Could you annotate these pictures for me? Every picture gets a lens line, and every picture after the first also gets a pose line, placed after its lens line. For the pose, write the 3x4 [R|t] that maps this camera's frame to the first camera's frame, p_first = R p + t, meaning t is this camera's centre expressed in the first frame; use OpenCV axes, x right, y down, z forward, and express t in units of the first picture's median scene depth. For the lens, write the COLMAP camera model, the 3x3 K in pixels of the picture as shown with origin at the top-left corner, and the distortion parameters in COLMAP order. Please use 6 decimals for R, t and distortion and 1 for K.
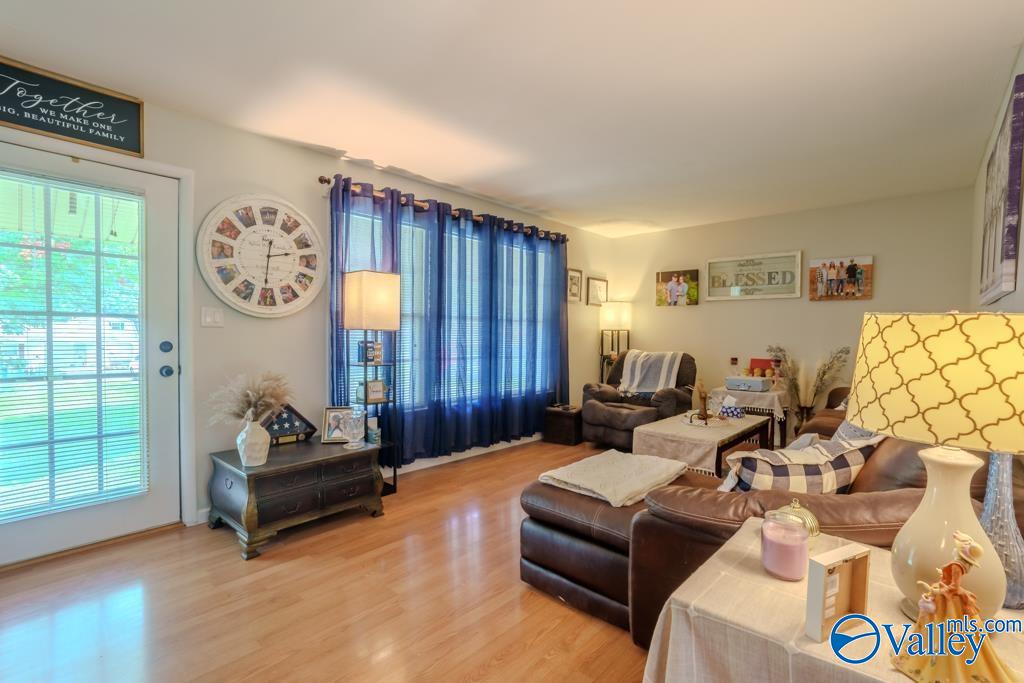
lens RADIAL K [[452.1, 0, 514.4], [0, 452.1, 342.9], [0, 0, 1]] dist [-0.022703, 0.011963]
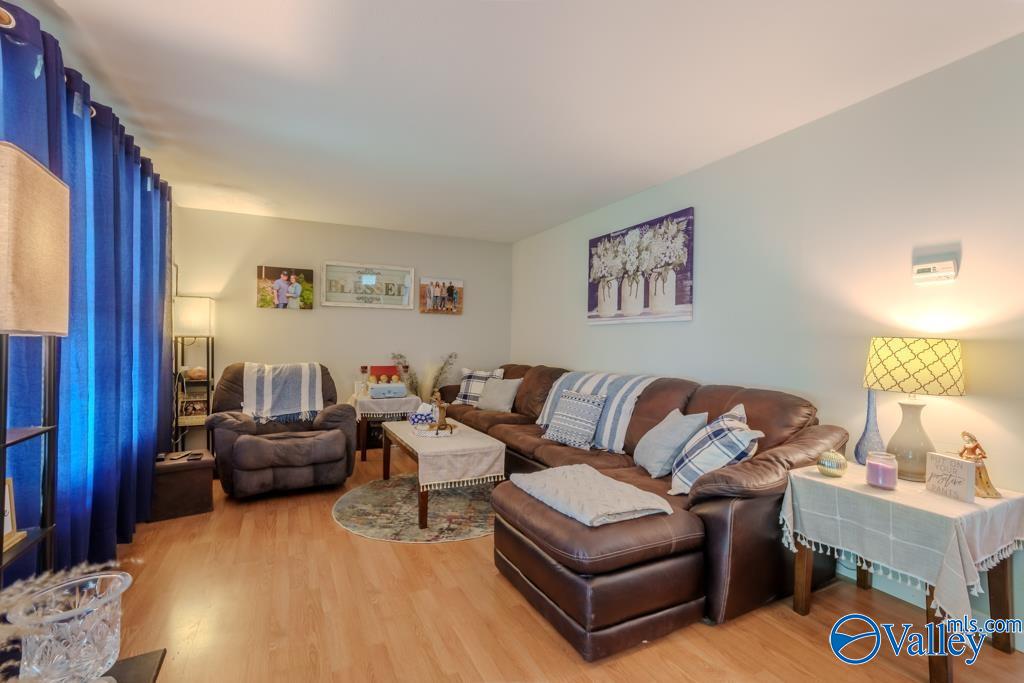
lens RADIAL K [[452.1, 0, 512.4], [0, 452.1, 341.3], [0, 0, 1]] dist [-0.022703, 0.011963]
pose [[0.388942, -0.000689, 0.921262, -0.286013], [0.016774, 0.999839, -0.006334, -0.009417], [-0.921109, 0.017916, 0.388891, 0.309040]]
